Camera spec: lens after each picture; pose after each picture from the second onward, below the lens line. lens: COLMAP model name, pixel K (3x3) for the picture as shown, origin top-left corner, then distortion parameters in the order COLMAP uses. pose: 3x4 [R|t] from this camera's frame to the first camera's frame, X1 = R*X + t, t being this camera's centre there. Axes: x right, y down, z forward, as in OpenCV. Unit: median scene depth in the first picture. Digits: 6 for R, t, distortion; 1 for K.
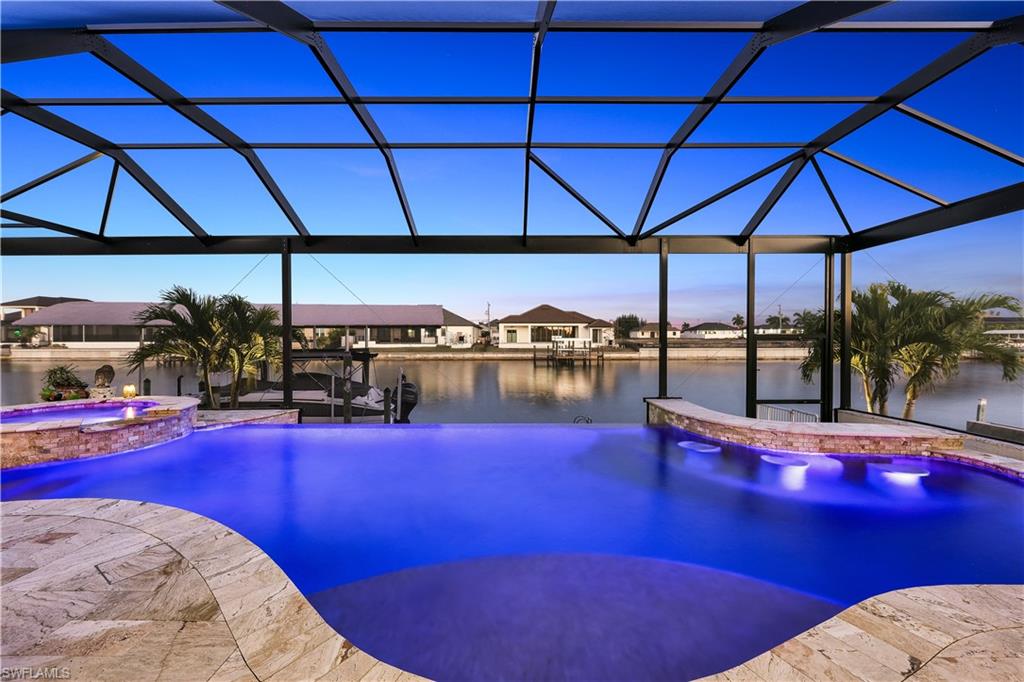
lens RADIAL K [[420.4, 0, 509.4], [0, 420.4, 329.0], [0, 0, 1]] dist [-0.000443, 0.000003]
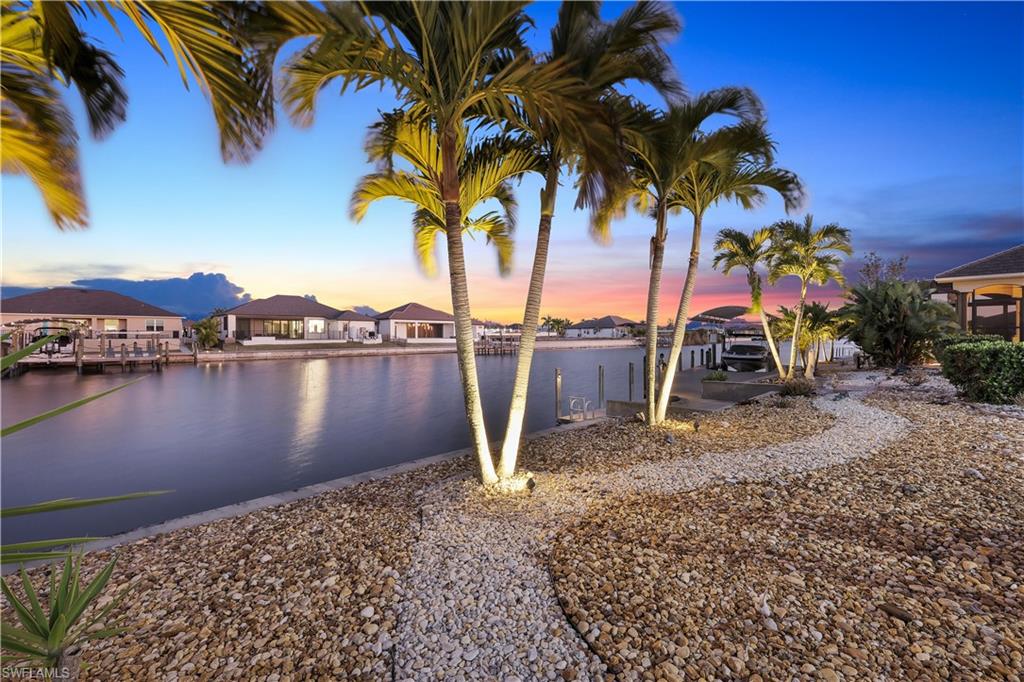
lens RADIAL K [[413.1, 0, 512.0], [0, 413.1, 341.0], [0, 0, 1]] dist [0.000030, 0.000016]
pose [[0.718195, -0.007452, 0.695802, -0.615770], [-0.017484, 0.999434, 0.028750, 0.006405], [-0.695622, -0.032813, 0.717658, 0.089746]]
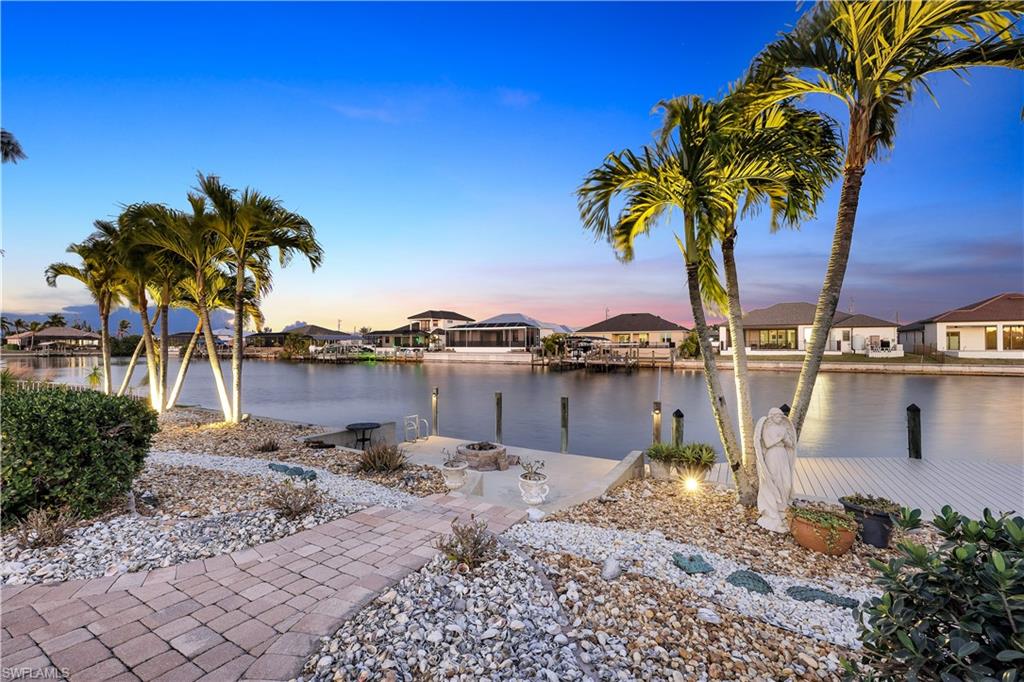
lens RADIAL K [[413.1, 0, 512.0], [0, 413.1, 341.0], [0, 0, 1]] dist [0.000030, 0.000016]
pose [[0.868895, -0.003527, -0.494983, -0.361207], [0.010281, 0.999887, 0.010922, 0.003204], [0.494889, -0.014579, 0.868834, 0.059364]]
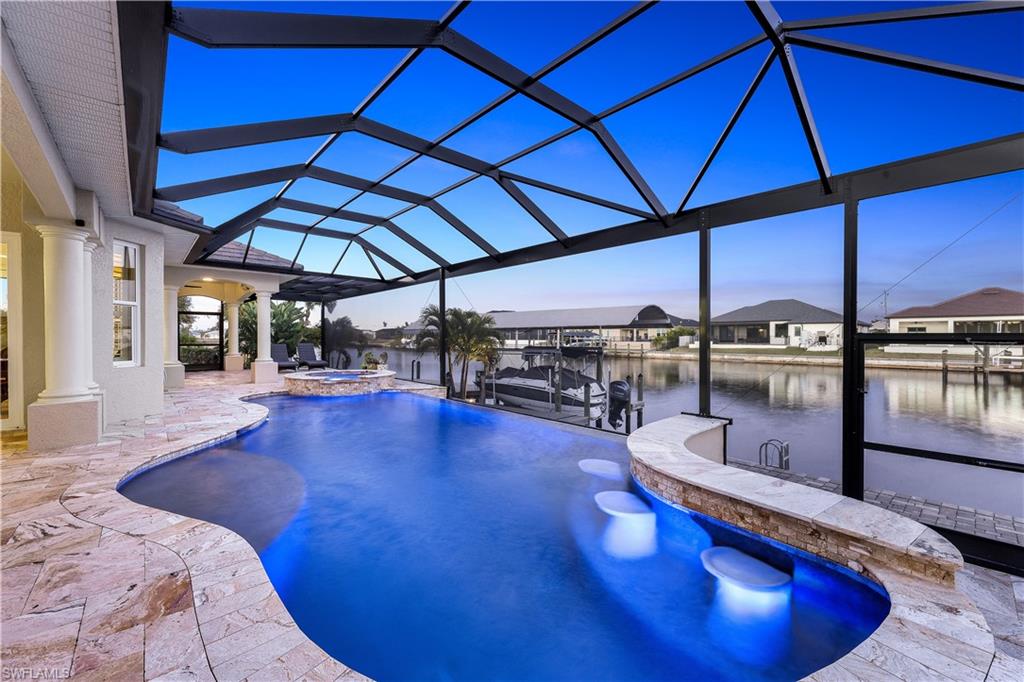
lens RADIAL K [[413.1, 0, 512.0], [0, 413.1, 341.0], [0, 0, 1]] dist [0.000030, 0.000016]
pose [[0.664955, 0.009623, -0.746822, 0.091562], [0.012205, 0.999643, 0.023748, 0.000367], [0.746784, -0.024906, 0.664600, 0.030204]]
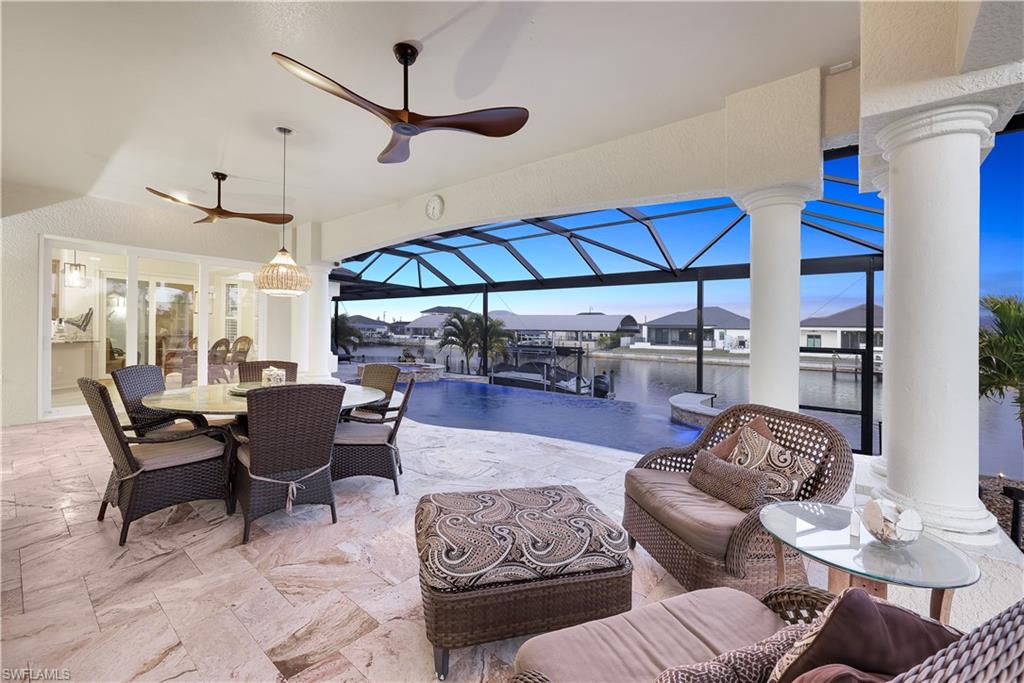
lens RADIAL K [[420.4, 0, 509.4], [0, 420.4, 329.5], [0, 0, 1]] dist [-0.000443, 0.000003]
pose [[0.766843, 0.014933, -0.641661, 0.097533], [-0.015760, 0.999866, 0.004435, -0.003540], [0.641641, 0.006712, 0.766976, -0.045869]]
